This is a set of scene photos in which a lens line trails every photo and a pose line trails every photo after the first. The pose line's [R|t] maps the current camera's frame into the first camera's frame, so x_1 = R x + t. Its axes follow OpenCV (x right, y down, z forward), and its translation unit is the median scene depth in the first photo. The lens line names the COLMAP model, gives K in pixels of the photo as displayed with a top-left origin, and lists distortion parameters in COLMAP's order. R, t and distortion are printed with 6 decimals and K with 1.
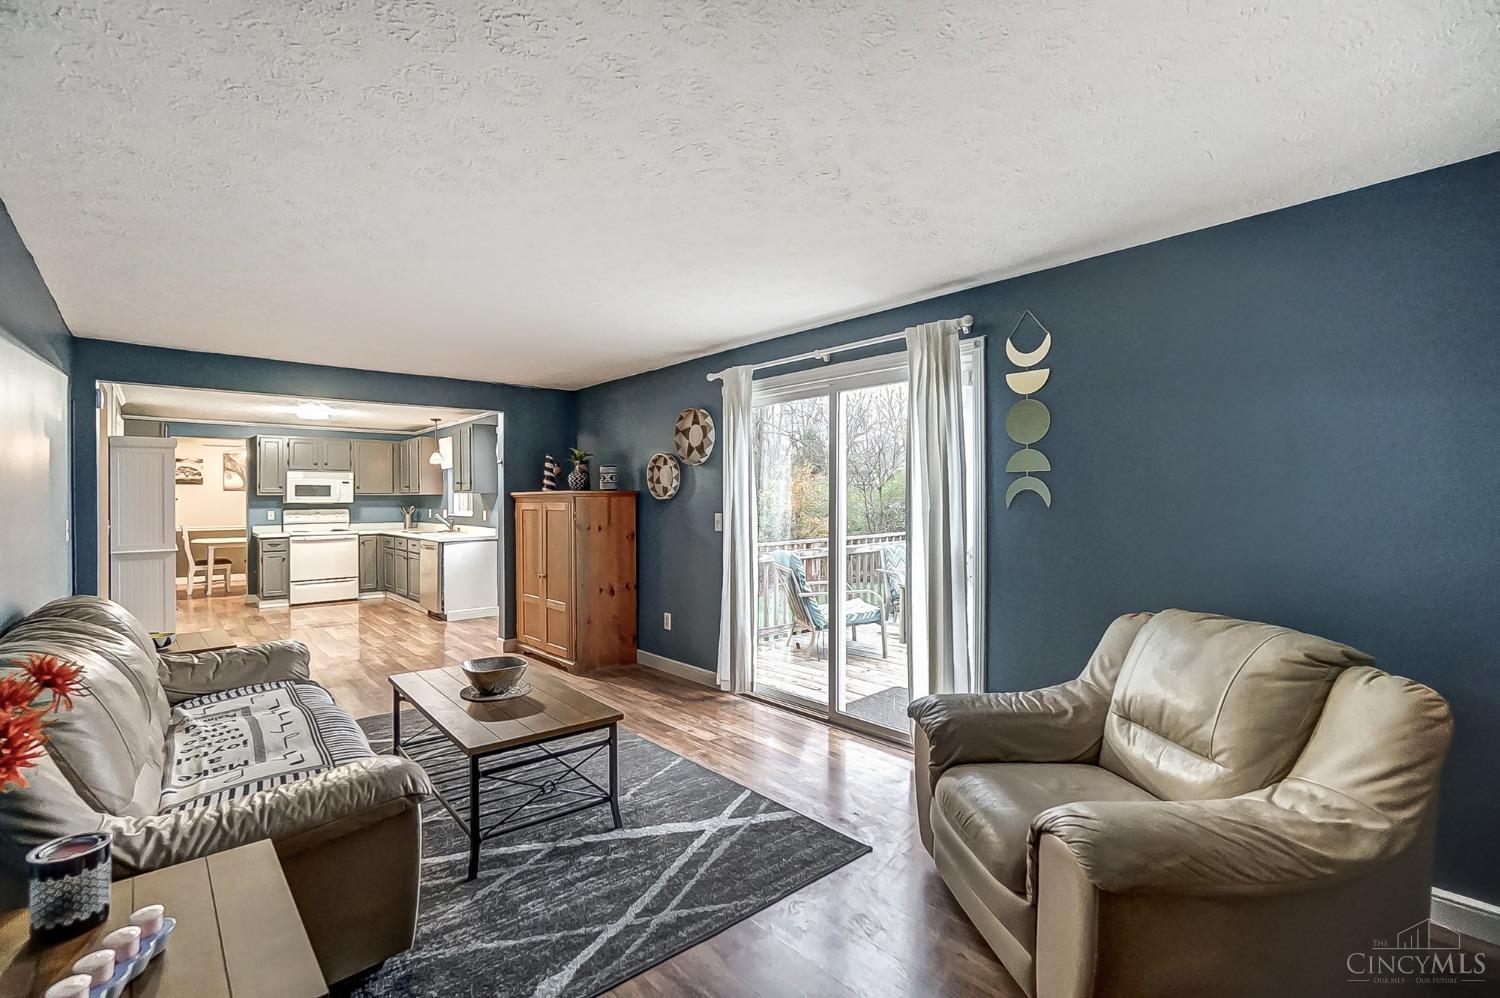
lens RADIAL K [[676.0, 0, 749.2], [0, 676.0, 501.2], [0, 0, 1]] dist [-0.024911, 0.007114]
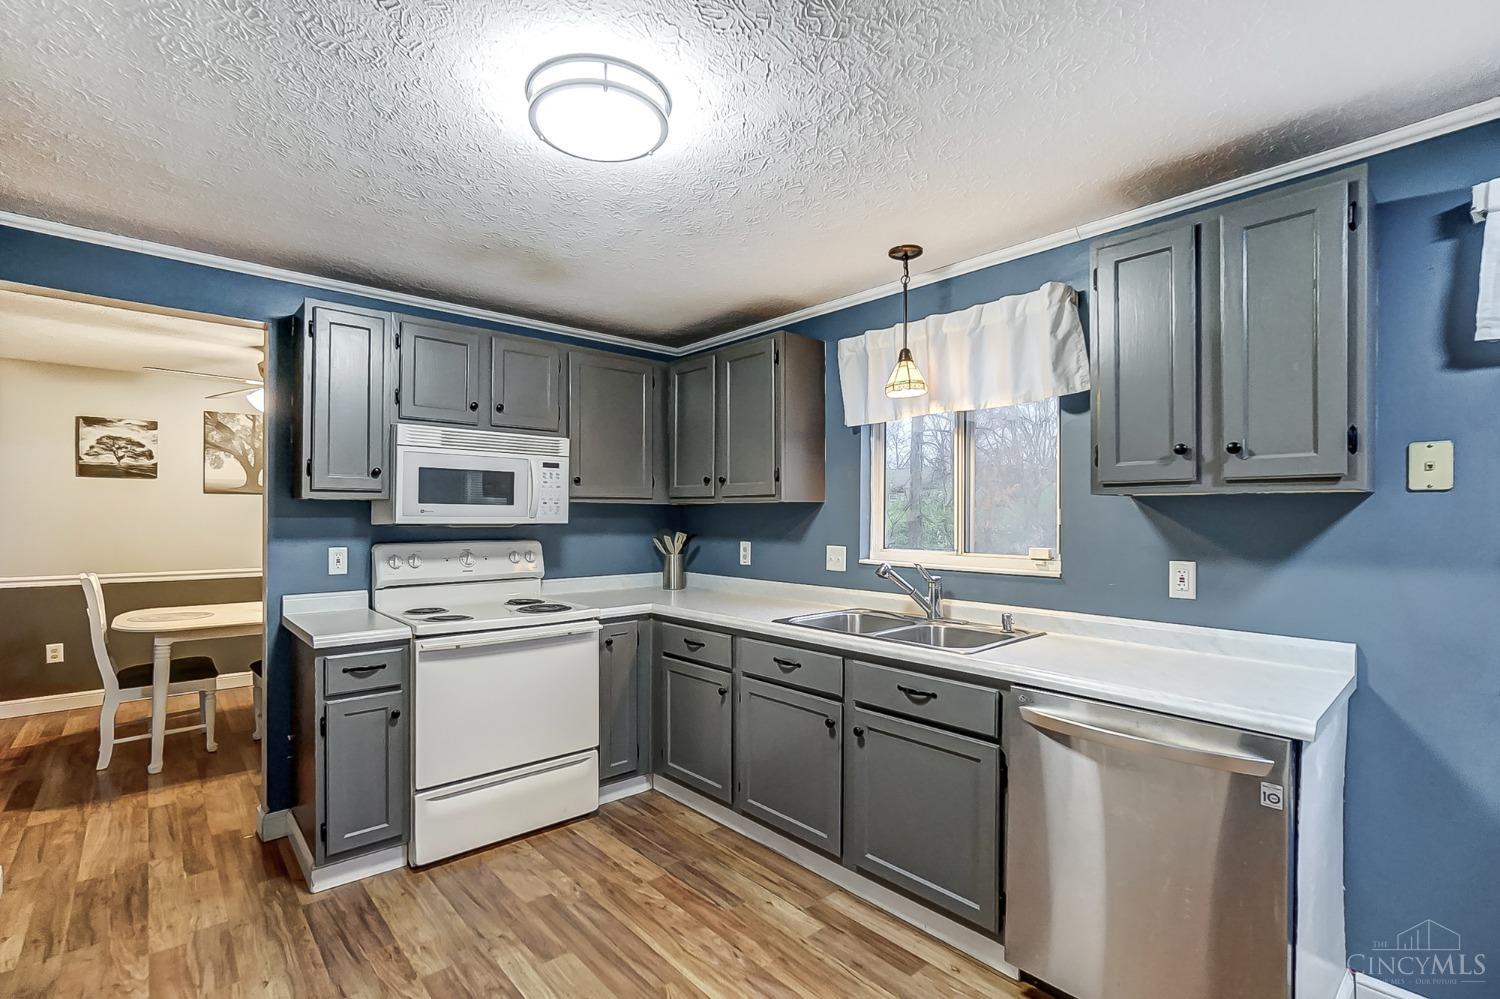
lens RADIAL K [[676.0, 0, 772.1], [0, 676.0, 522.3], [0, 0, 1]] dist [-0.024911, 0.007114]
pose [[0.999667, 0.010687, 0.023487, -0.505688], [-0.010762, 0.999937, 0.003069, -0.001149], [-0.023453, -0.003321, 0.999719, 0.661247]]
